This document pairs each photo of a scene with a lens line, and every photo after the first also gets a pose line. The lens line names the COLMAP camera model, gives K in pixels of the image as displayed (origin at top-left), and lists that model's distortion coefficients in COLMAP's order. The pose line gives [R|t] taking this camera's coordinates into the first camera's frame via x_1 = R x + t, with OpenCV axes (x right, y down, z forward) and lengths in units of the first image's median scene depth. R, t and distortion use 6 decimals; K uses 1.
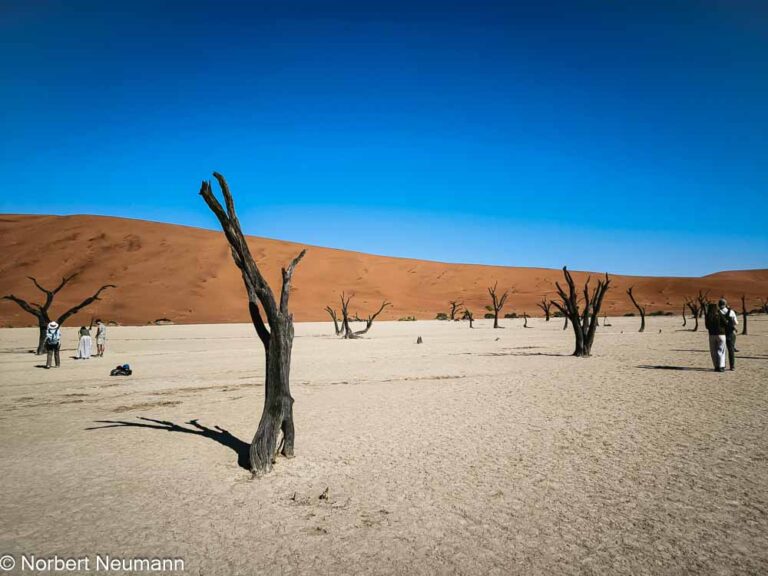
lens RADIAL K [[531.6, 0, 384.0], [0, 531.6, 288.0], [0, 0, 1]] dist [0.013081, -0.000901]
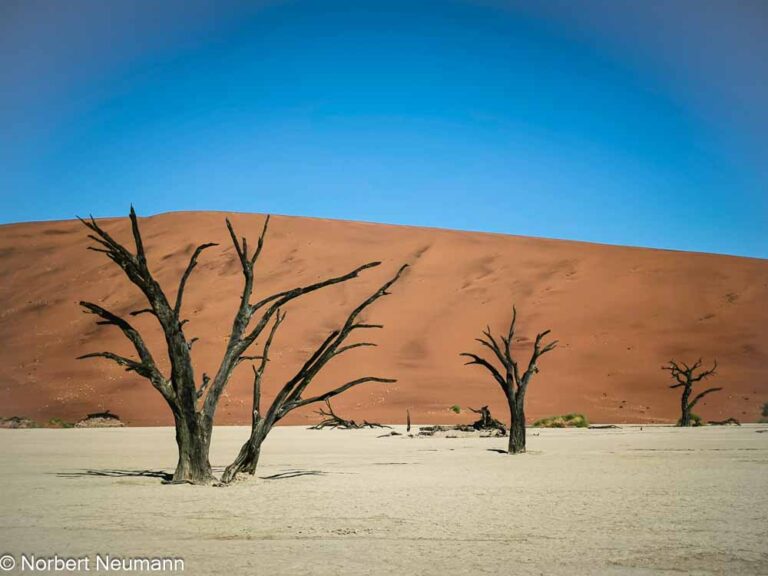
lens RADIAL K [[1081.0, 0, 379.6], [0, 1081.0, 291.5], [0, 0, 1]] dist [0.221381, -1.317405]
pose [[0.901846, -0.038804, -0.430311, 0.150994], [0.015802, 0.998255, -0.056902, 0.010600], [0.431768, 0.044518, 0.900886, 0.238919]]
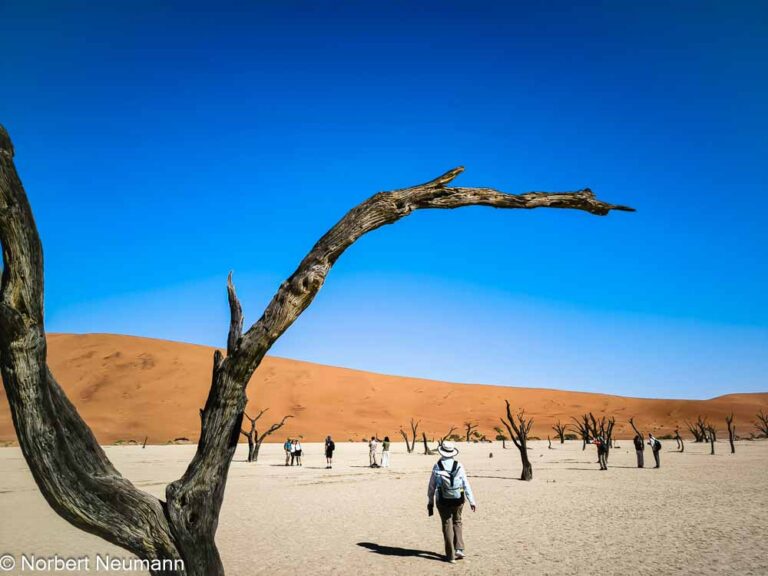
lens RADIAL K [[531.6, 0, 384.0], [0, 531.6, 288.0], [0, 0, 1]] dist [0.013081, -0.000901]
pose [[0.999968, 0.006725, -0.004370, -0.019583], [-0.007517, 0.975856, -0.218283, -0.002643], [0.002797, 0.218309, 0.975876, -0.047695]]
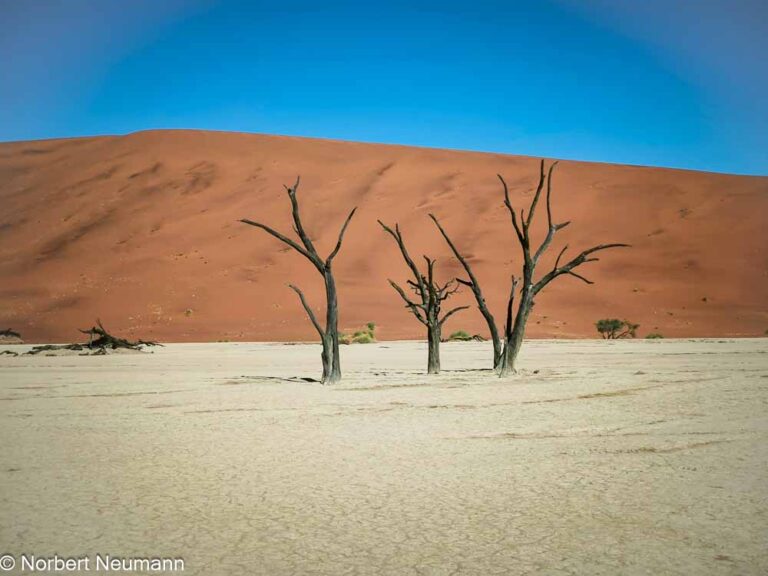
lens RADIAL K [[1081.0, 0, 379.6], [0, 1081.0, 291.5], [0, 0, 1]] dist [0.221381, -1.317405]
pose [[0.892484, -0.009980, -0.450968, 0.244481], [0.021358, 0.999569, 0.020146, 0.010216], [0.450572, -0.027612, 0.892313, 0.262140]]
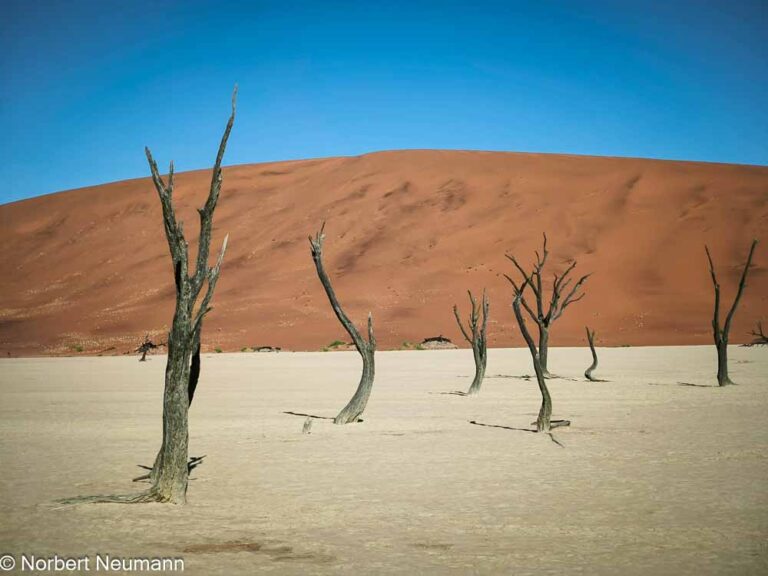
lens RADIAL K [[1081.0, 0, 379.6], [0, 1081.0, 291.5], [0, 0, 1]] dist [0.221381, -1.317405]
pose [[0.840490, -0.024285, -0.541282, 0.091766], [0.033908, 0.999394, 0.007813, 0.002535], [0.540765, -0.024921, 0.840805, 0.071298]]
